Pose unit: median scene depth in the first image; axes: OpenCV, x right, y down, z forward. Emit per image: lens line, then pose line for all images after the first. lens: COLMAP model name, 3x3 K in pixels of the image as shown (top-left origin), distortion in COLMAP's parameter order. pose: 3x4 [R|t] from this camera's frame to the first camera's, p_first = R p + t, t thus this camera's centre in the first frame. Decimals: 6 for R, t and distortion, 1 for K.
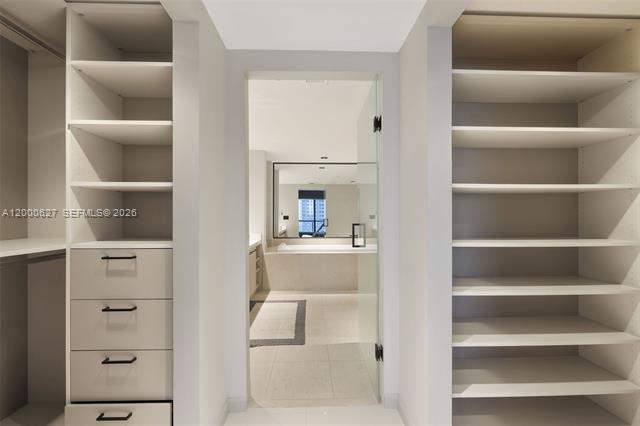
lens RADIAL K [[282.5, 0, 317.8], [0, 282.5, 218.4], [0, 0, 1]] dist [-0.001068, -0.000165]
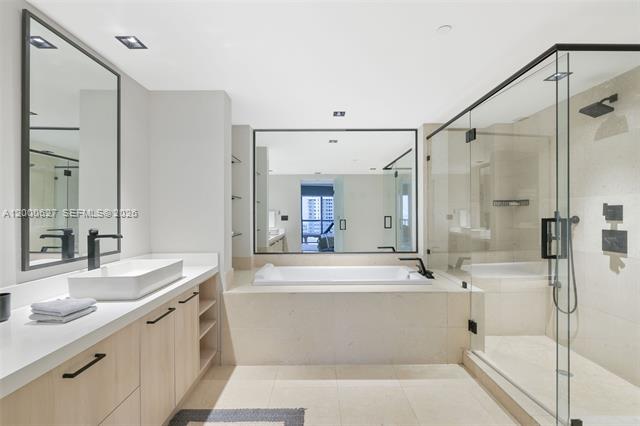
lens RADIAL K [[273.3, 0, 320.0], [0, 273.3, 213.0], [0, 0, 1]] dist [-0.000284, -0.000029]
pose [[0.999855, -0.003994, -0.016564, -0.006396], [0.003764, 0.999896, -0.013908, -0.009465], [0.016618, 0.013844, 0.999766, 0.421348]]
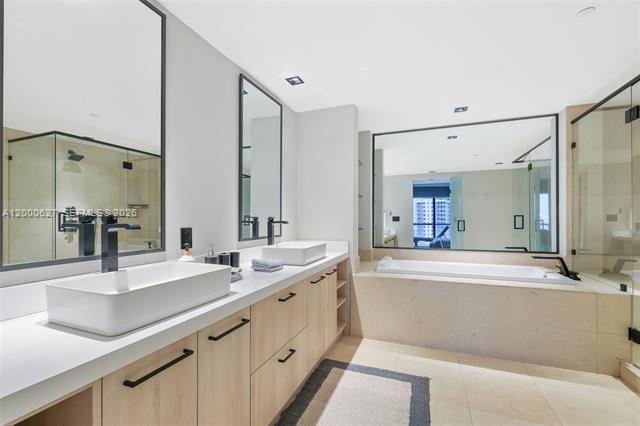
lens RADIAL K [[282.5, 0, 317.8], [0, 282.5, 218.4], [0, 0, 1]] dist [-0.001068, -0.000165]
pose [[0.923502, -0.002767, -0.383583, -0.023096], [-0.002467, 0.999910, -0.013153, 0.010273], [0.383585, 0.013094, 0.923413, 0.341432]]
